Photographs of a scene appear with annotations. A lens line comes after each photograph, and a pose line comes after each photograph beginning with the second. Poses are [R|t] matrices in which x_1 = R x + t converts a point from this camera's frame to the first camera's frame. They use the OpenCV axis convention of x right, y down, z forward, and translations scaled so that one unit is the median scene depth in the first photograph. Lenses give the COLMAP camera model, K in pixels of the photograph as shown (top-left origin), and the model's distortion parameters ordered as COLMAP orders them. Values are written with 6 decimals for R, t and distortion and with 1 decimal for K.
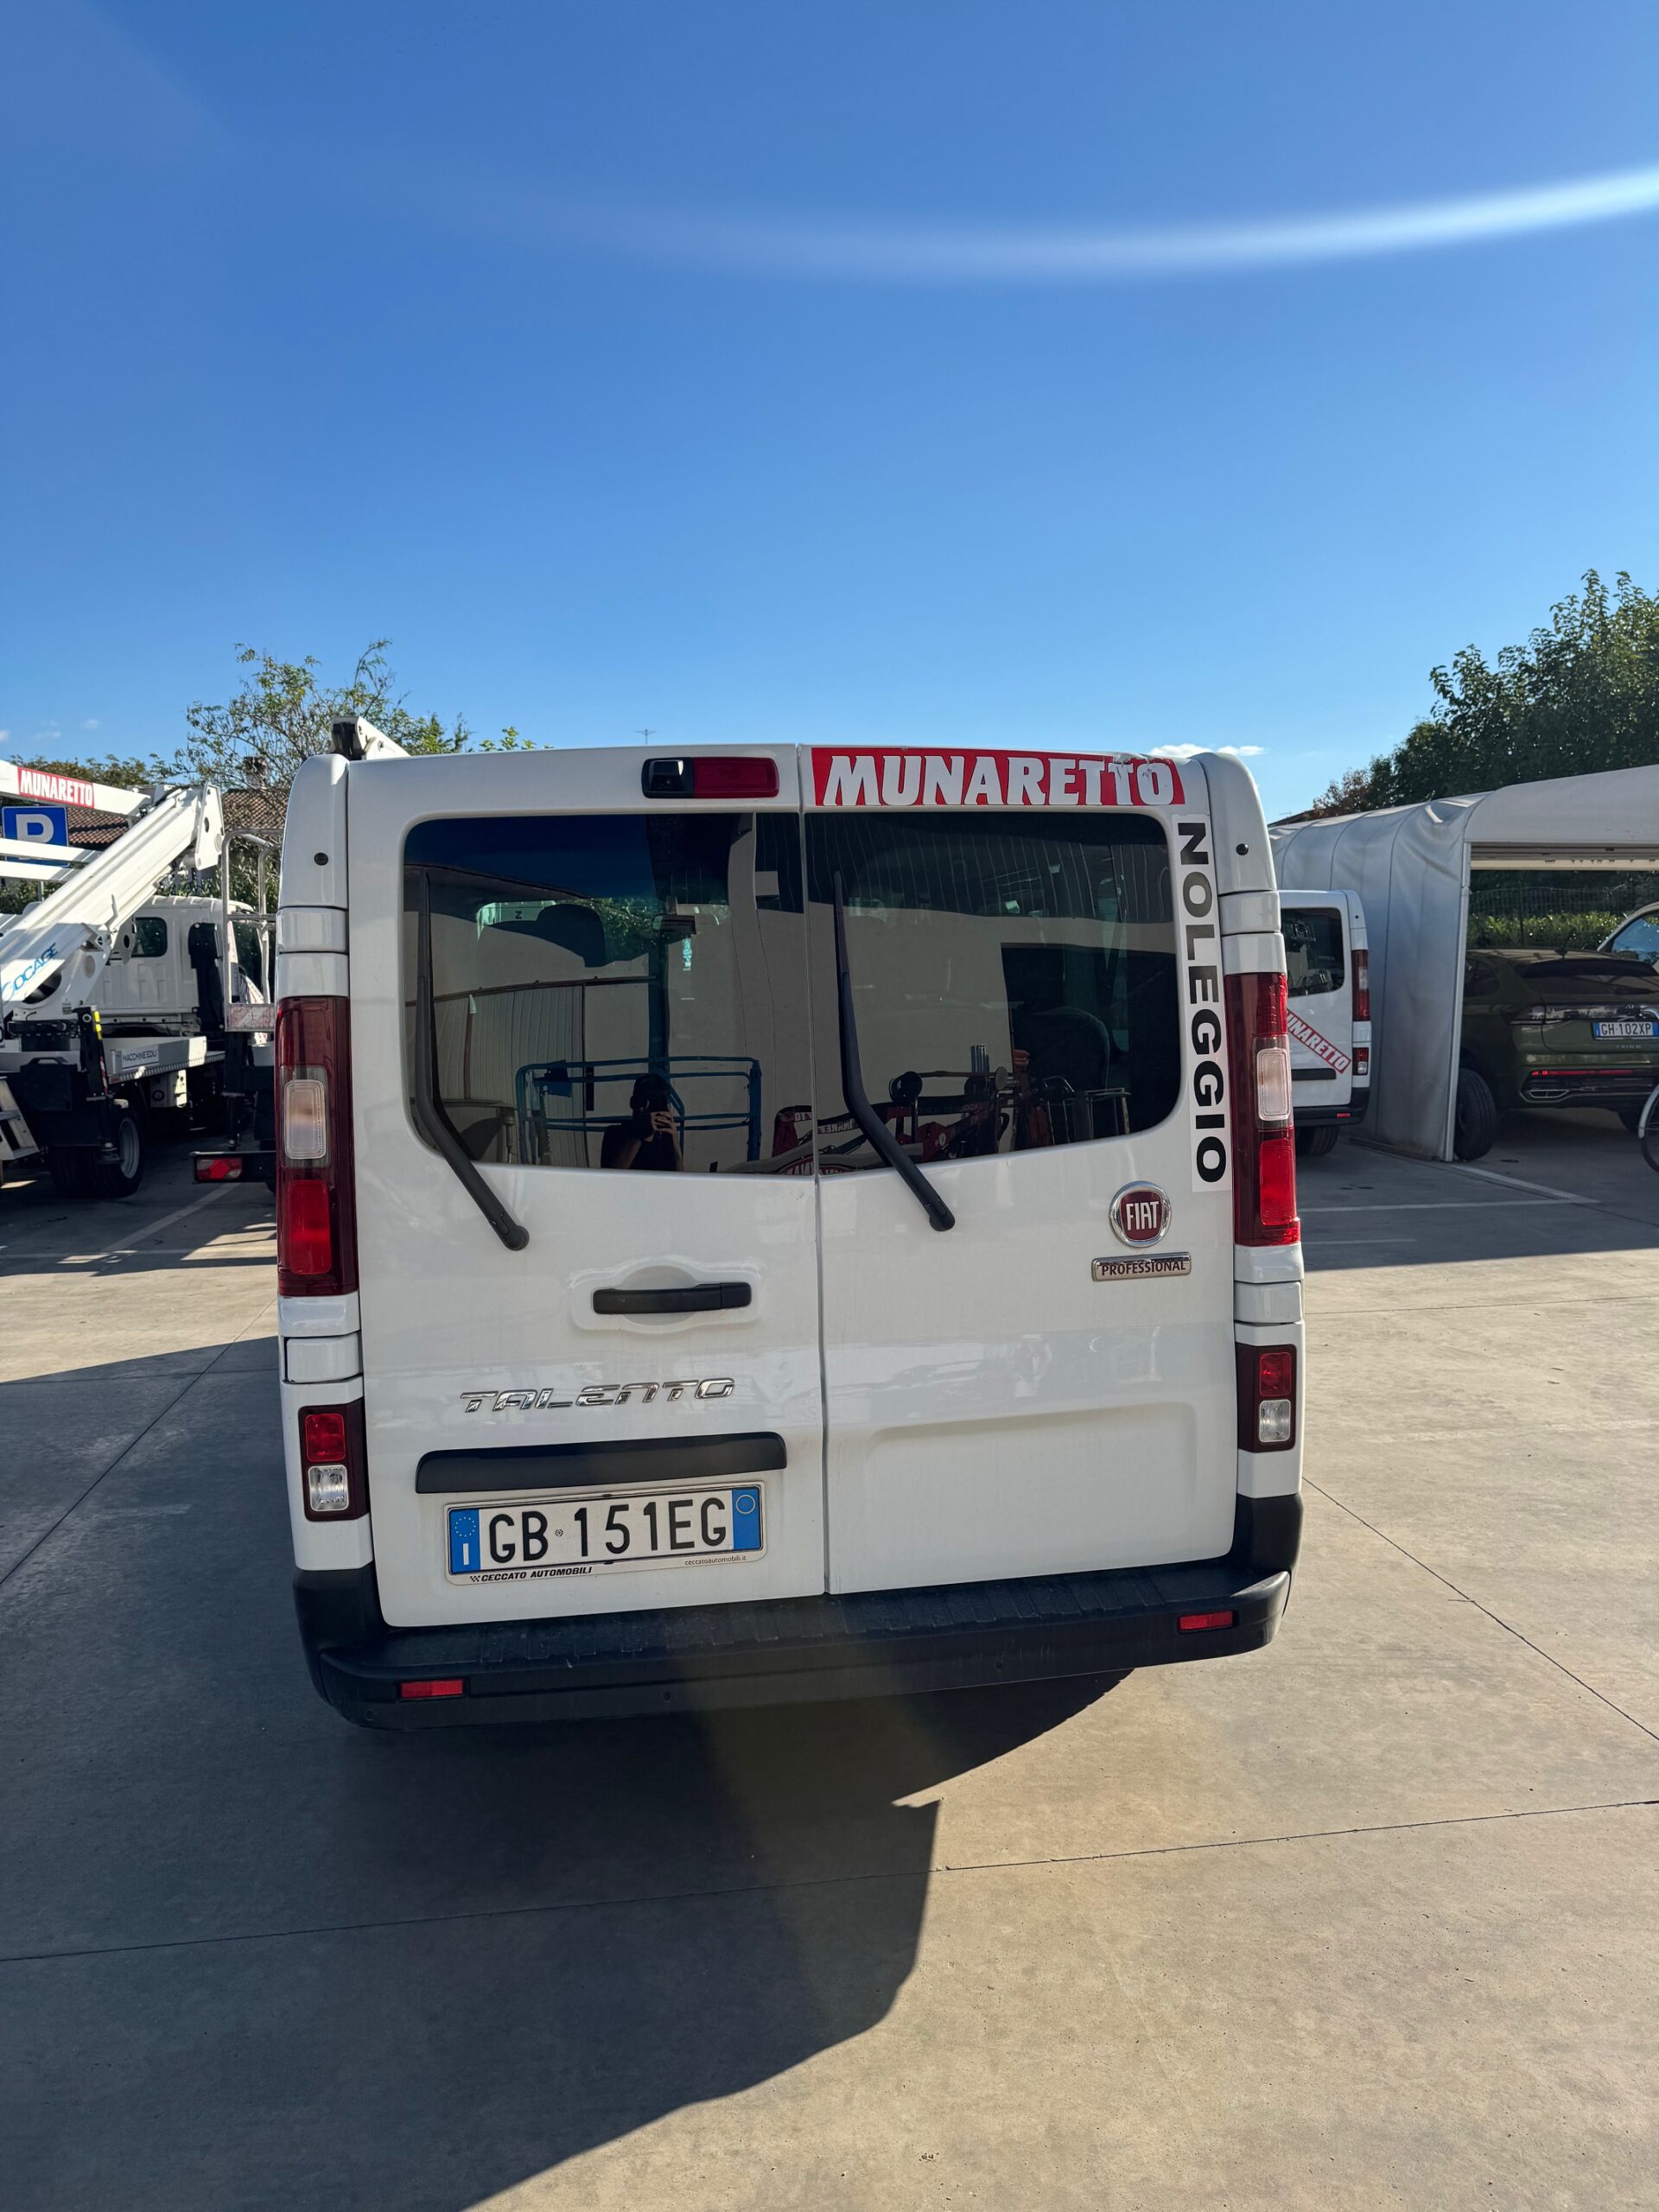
lens RADIAL K [[1577.0, 0, 845.7], [0, 1577.0, 1112.0], [0, 0, 1]] dist [0.231650, -0.258013]
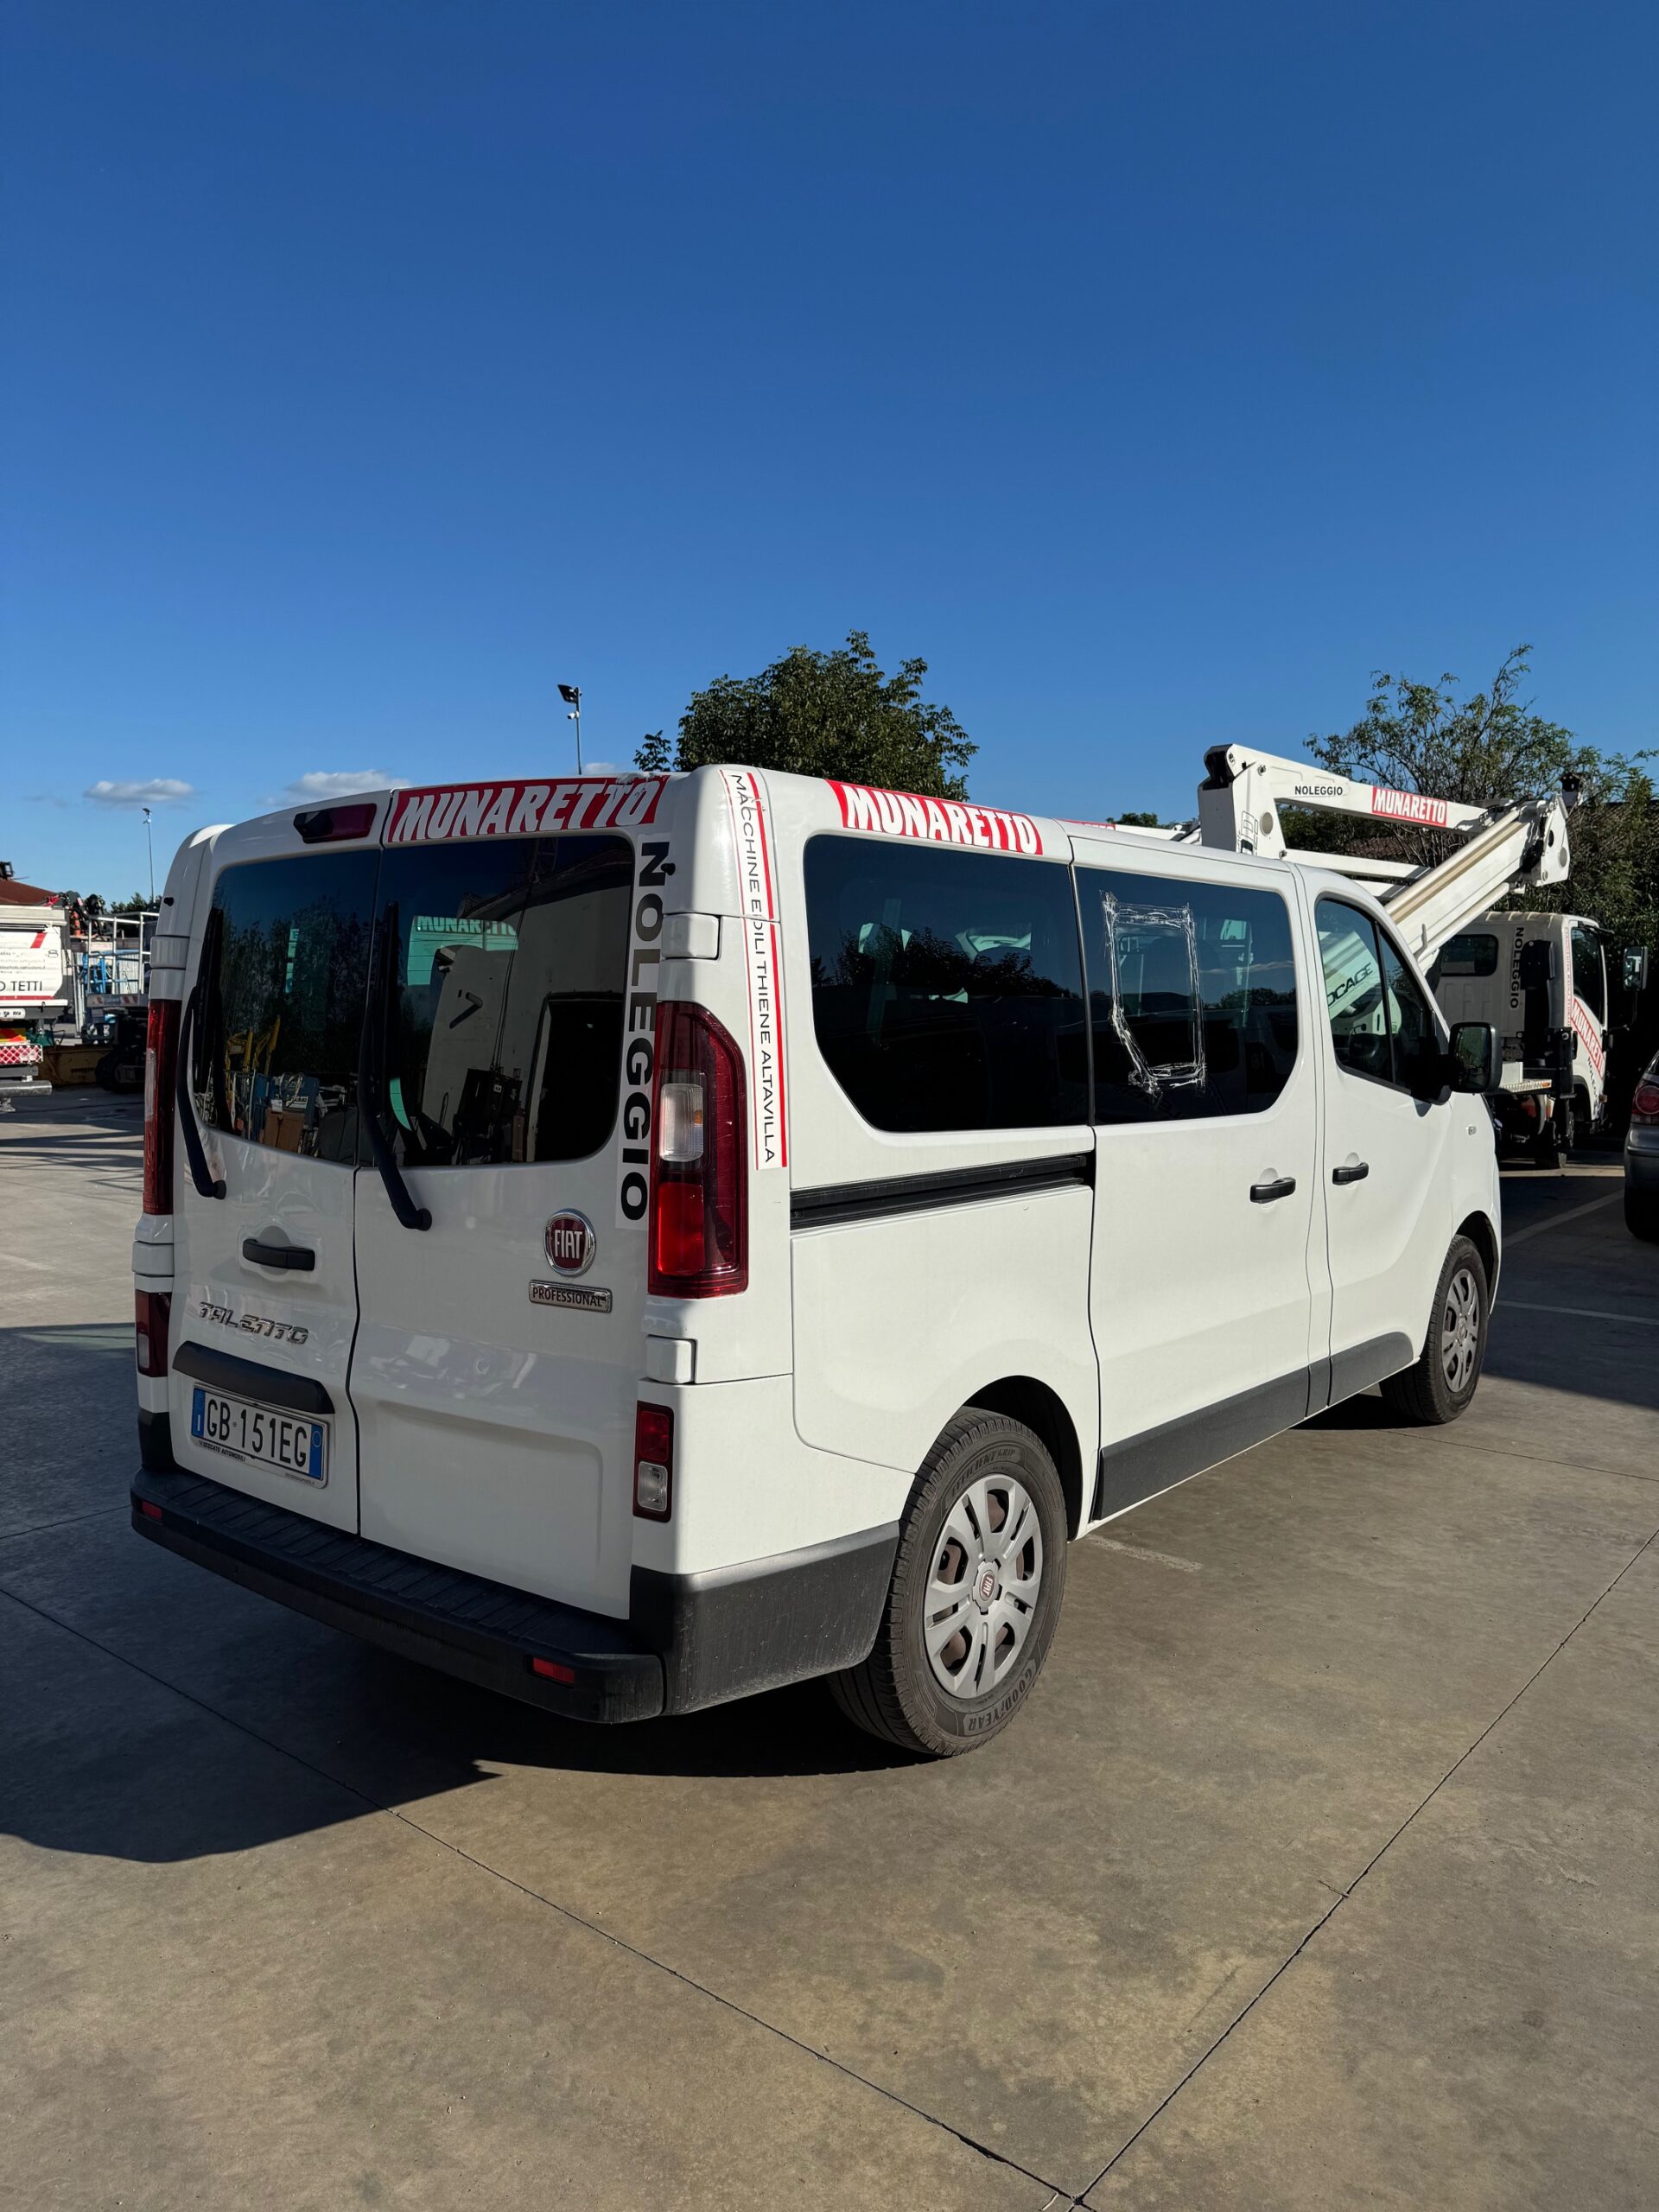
lens RADIAL K [[1577.0, 0, 845.7], [0, 1577.0, 1112.0], [0, 0, 1]] dist [0.231650, -0.258013]
pose [[0.648041, 0.074322, -0.757970, 1.056495], [-0.082118, 0.996244, 0.027478, -0.058300], [0.757165, 0.044436, 0.651710, 0.495912]]
